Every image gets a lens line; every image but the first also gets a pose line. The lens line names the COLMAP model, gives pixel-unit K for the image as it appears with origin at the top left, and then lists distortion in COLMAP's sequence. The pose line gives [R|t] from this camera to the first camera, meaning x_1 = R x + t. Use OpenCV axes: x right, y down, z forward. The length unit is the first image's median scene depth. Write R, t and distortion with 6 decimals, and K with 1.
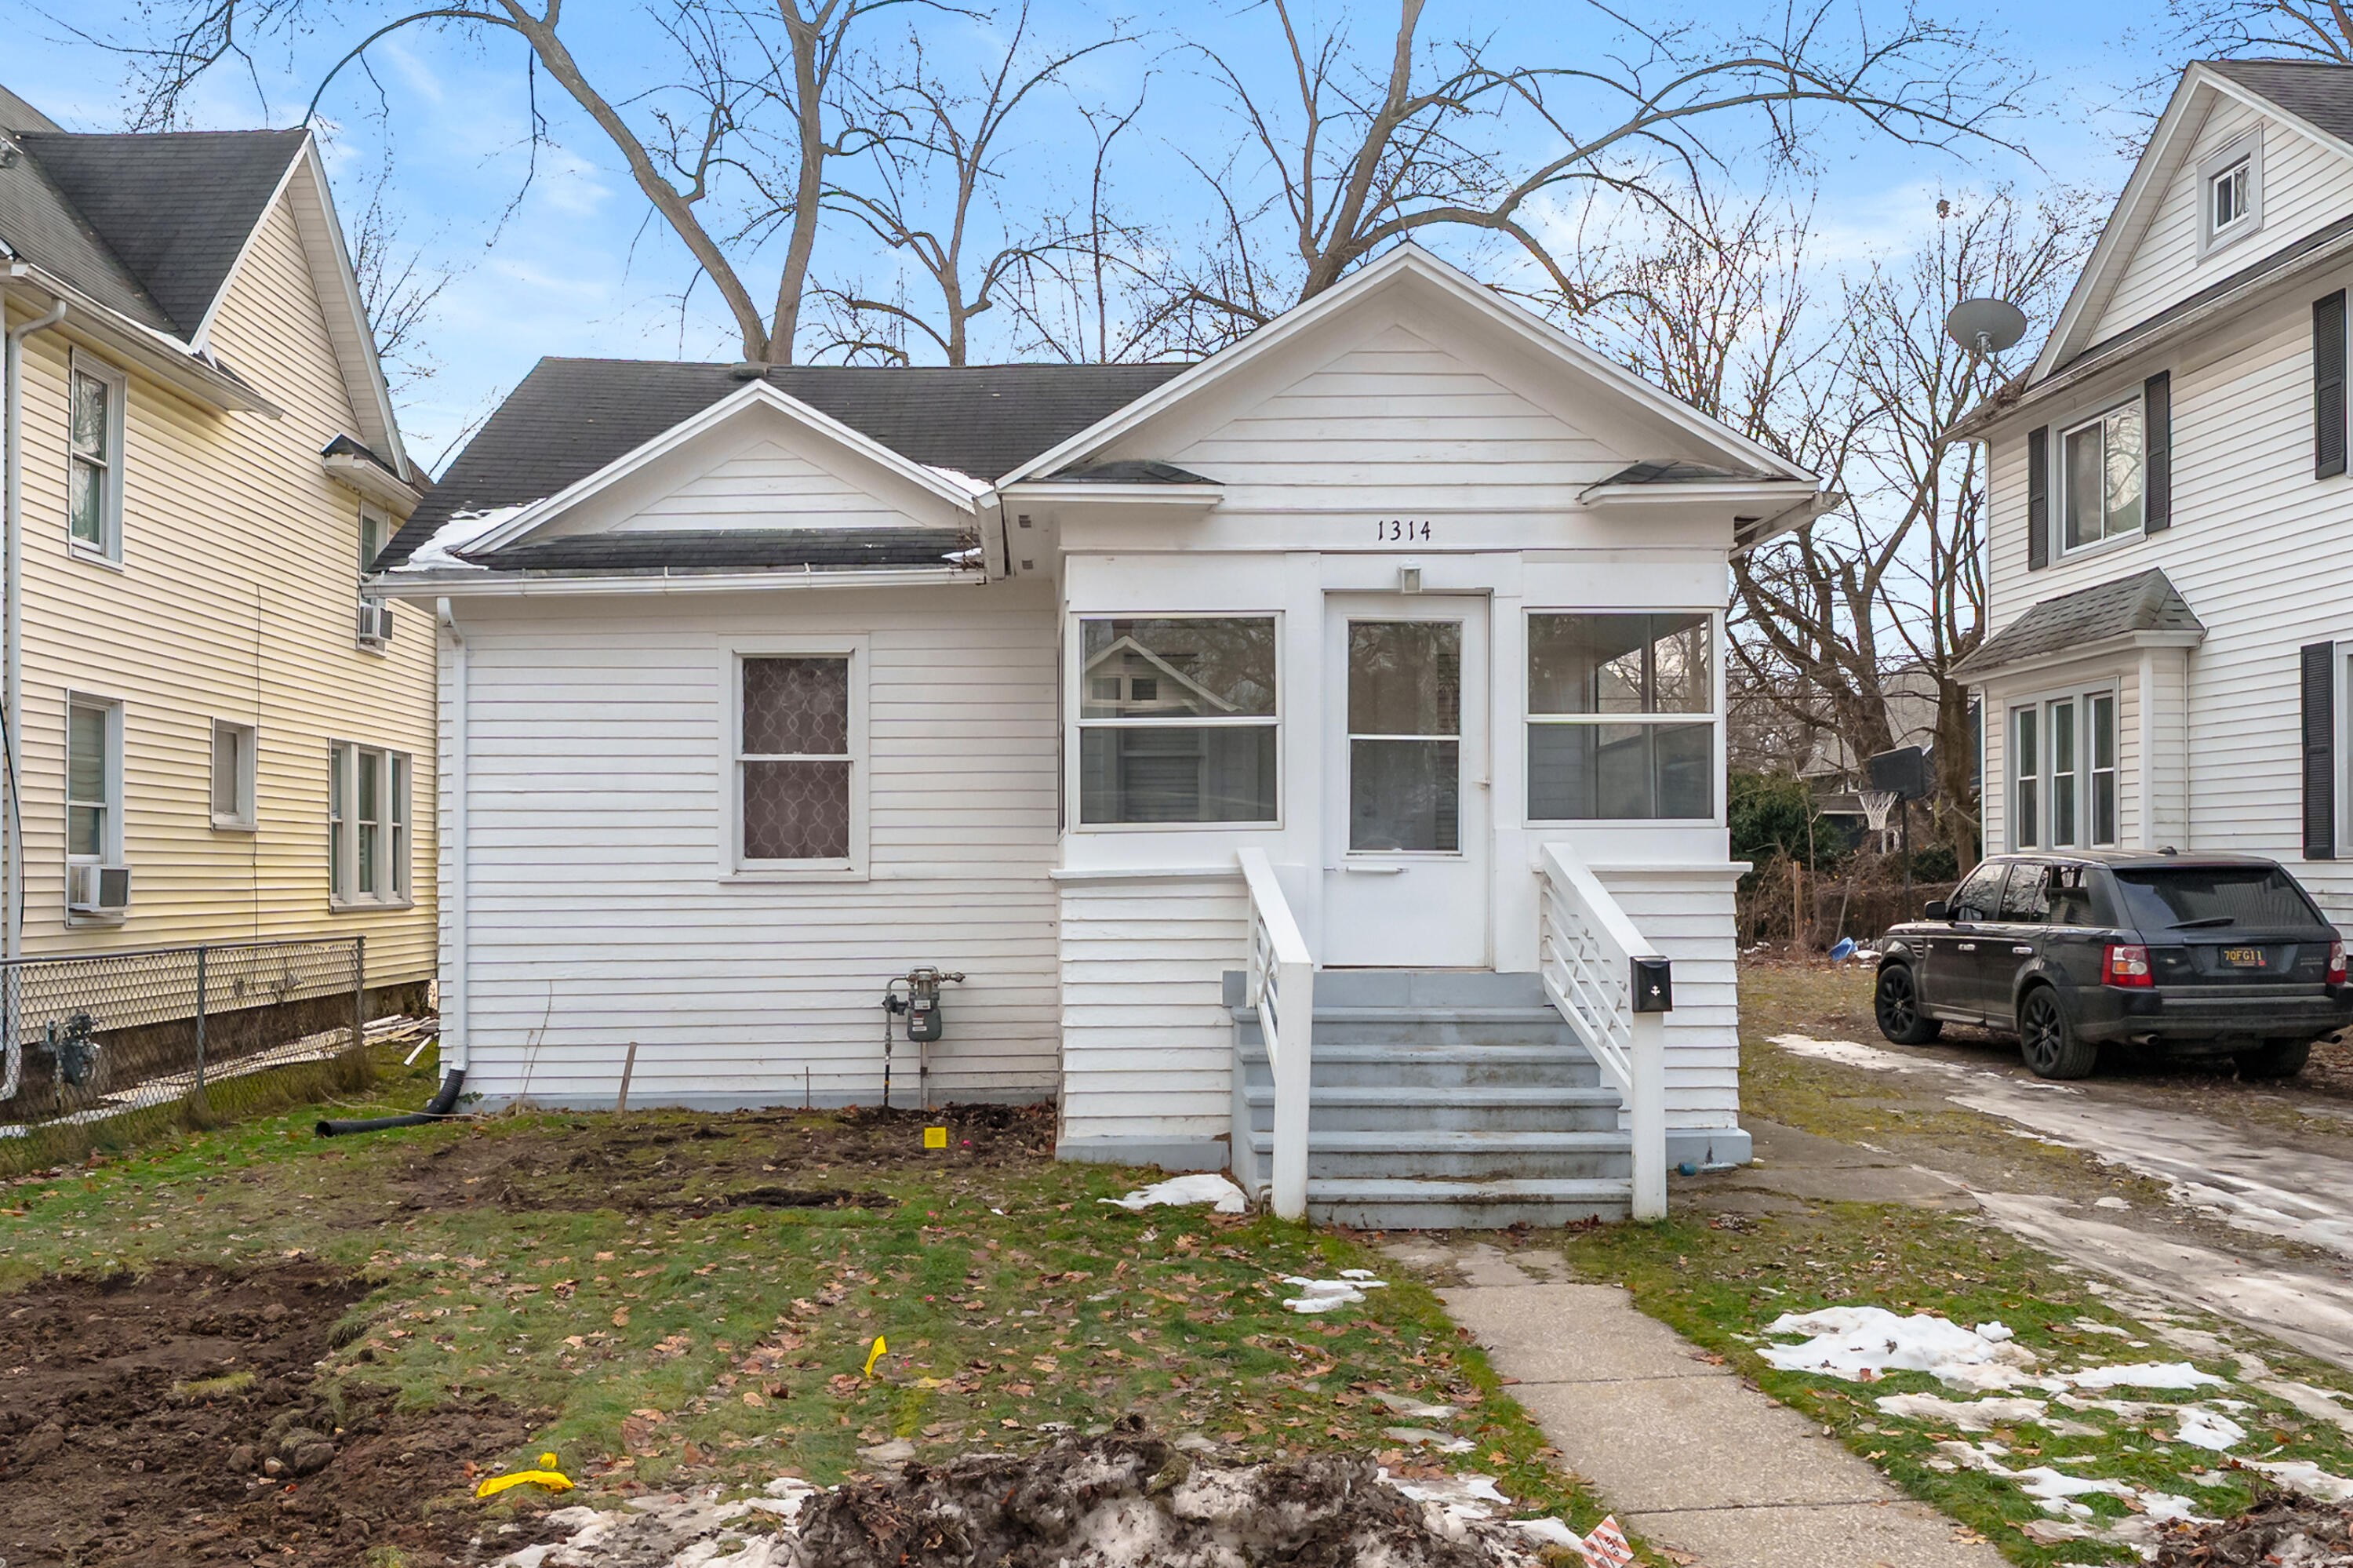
lens RADIAL K [[1717.4, 0, 1134.5], [0, 1717.4, 862.4], [0, 0, 1]] dist [-0.004579, 0.003292]
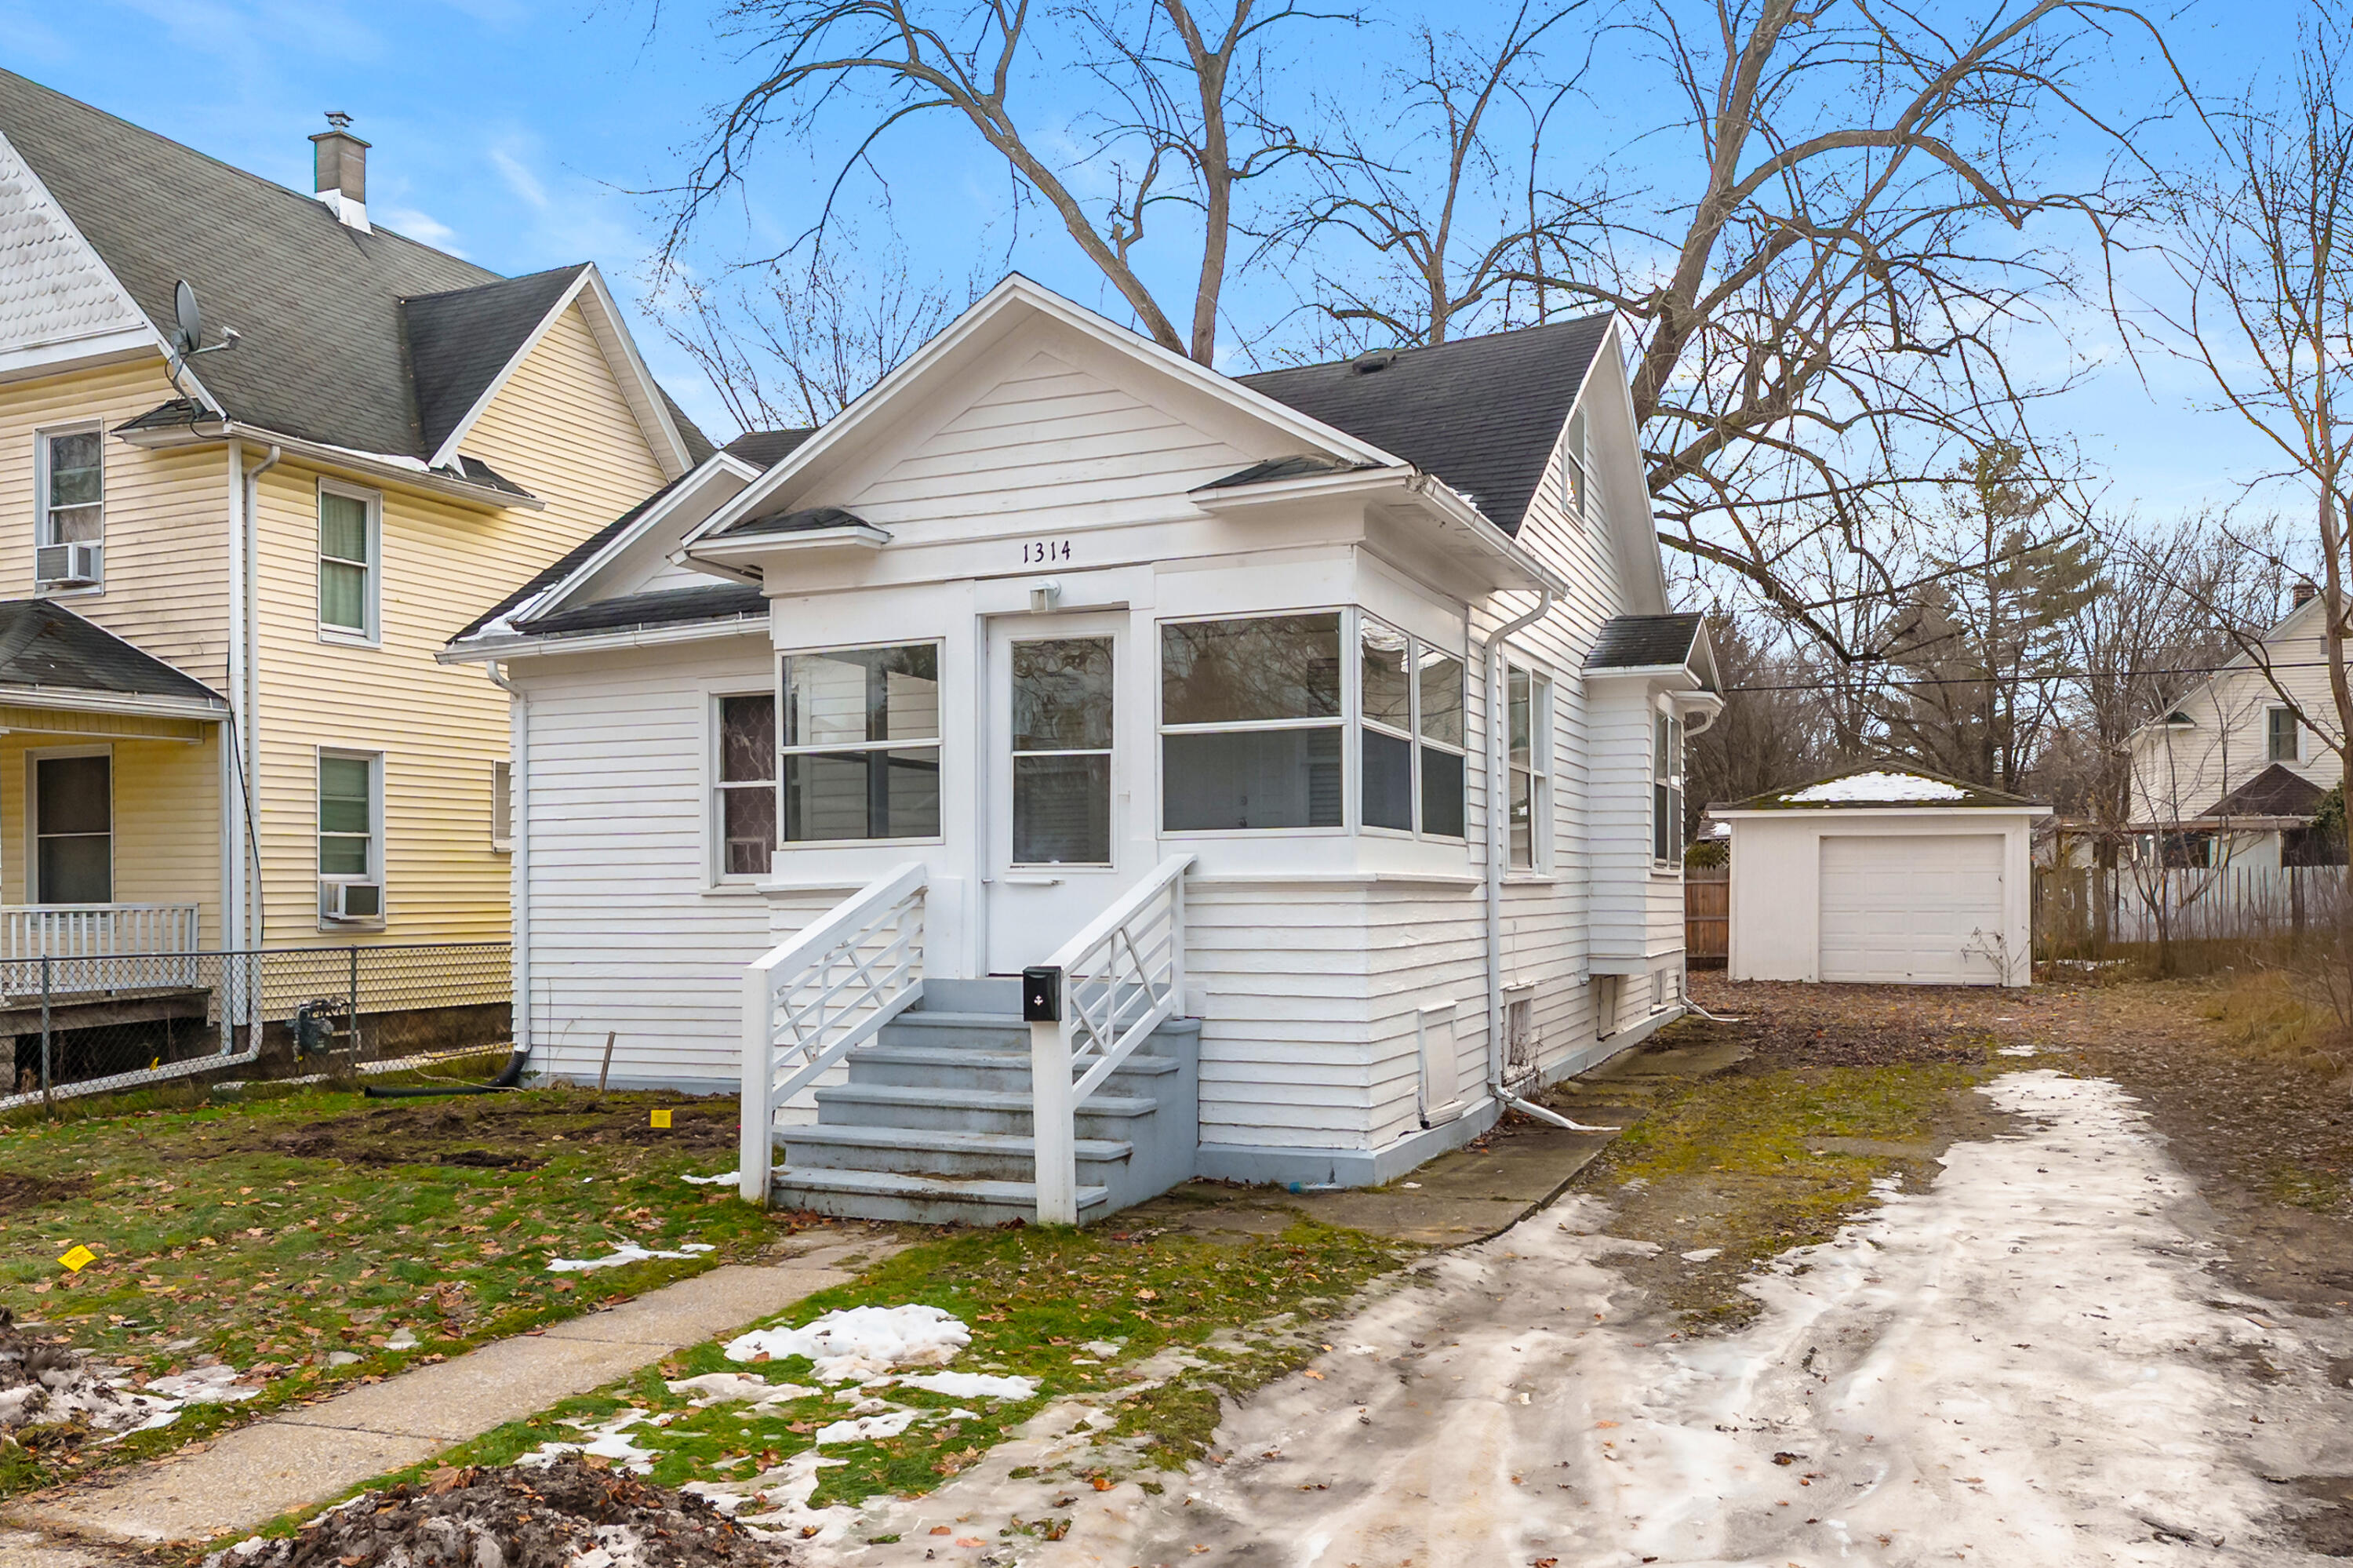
lens RADIAL K [[1759.4, 0, 1155.1], [0, 1759.4, 891.1], [0, 0, 1]] dist [0.001687, 0.004944]
pose [[0.917483, -0.003285, -0.397762, 0.633595], [0.007681, 0.999926, 0.009459, 0.000404], [0.397701, -0.011733, 0.917440, 0.056475]]
